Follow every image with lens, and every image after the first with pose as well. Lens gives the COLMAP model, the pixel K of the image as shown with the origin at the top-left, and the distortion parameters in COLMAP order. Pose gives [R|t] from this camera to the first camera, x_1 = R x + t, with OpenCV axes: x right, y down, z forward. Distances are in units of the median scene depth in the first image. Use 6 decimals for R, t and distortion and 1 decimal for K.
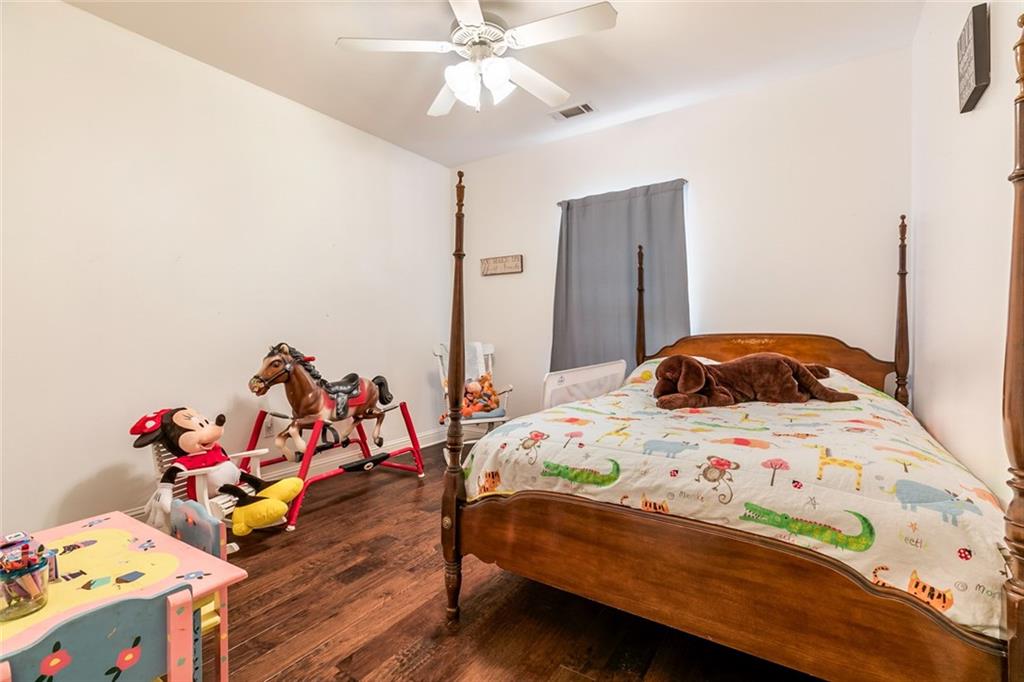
lens RADIAL K [[472.3, 0, 518.5], [0, 472.3, 336.9], [0, 0, 1]] dist [0.000003, -0.000249]
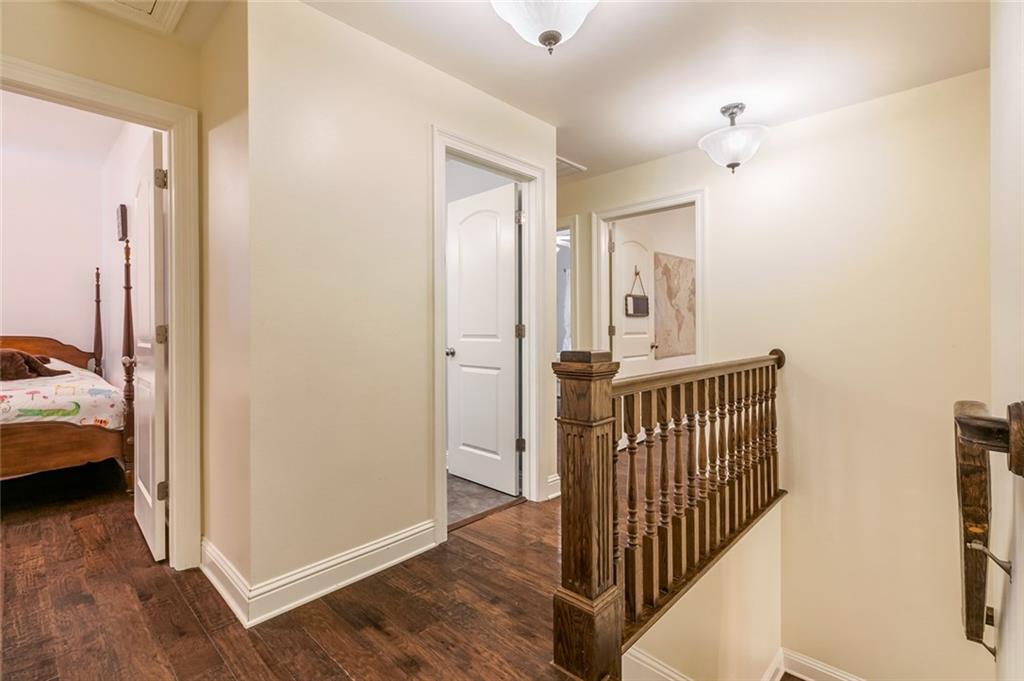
lens RADIAL K [[472.3, 0, 518.4], [0, 472.3, 335.4], [0, 0, 1]] dist [0.000003, -0.000249]
pose [[0.180879, -0.004202, 0.983496, -0.678358], [0.014698, 0.999891, 0.001569, 0.013009], [-0.983396, 0.014172, 0.180921, -0.918328]]
